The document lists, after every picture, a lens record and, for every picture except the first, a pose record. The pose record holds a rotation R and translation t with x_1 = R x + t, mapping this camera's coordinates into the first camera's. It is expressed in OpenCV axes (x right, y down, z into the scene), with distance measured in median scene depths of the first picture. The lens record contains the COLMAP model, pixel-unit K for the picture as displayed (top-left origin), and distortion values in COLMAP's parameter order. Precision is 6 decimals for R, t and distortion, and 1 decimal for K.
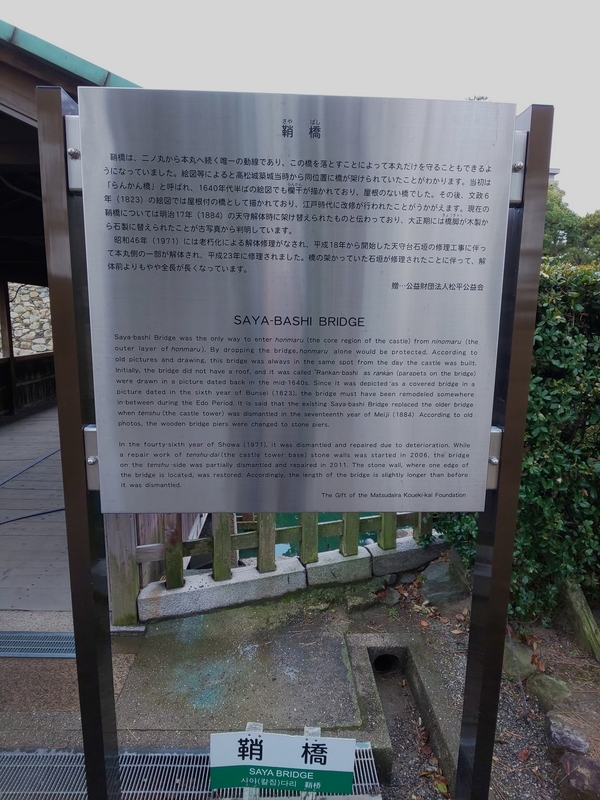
lens RADIAL K [[502.5, 0, 302.2], [0, 502.5, 410.1], [0, 0, 1]] dist [0.010069, -0.023835]
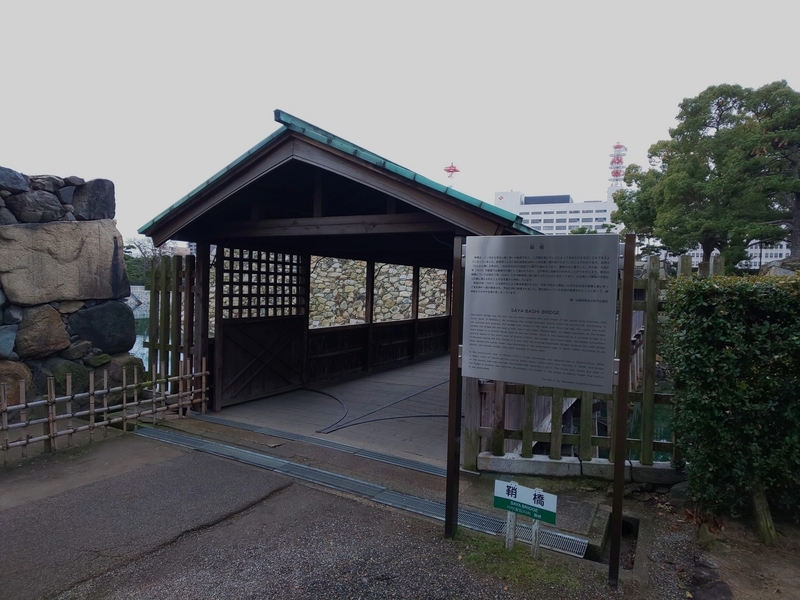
lens RADIAL K [[502.5, 0, 399.1], [0, 502.5, 300.0], [0, 0, 1]] dist [0.010069, -0.023835]
pose [[0.857724, 0.028982, -0.513293, 0.335973], [-0.108457, 0.986141, -0.125552, 0.081144], [0.502541, 0.163359, 0.848980, -0.749232]]
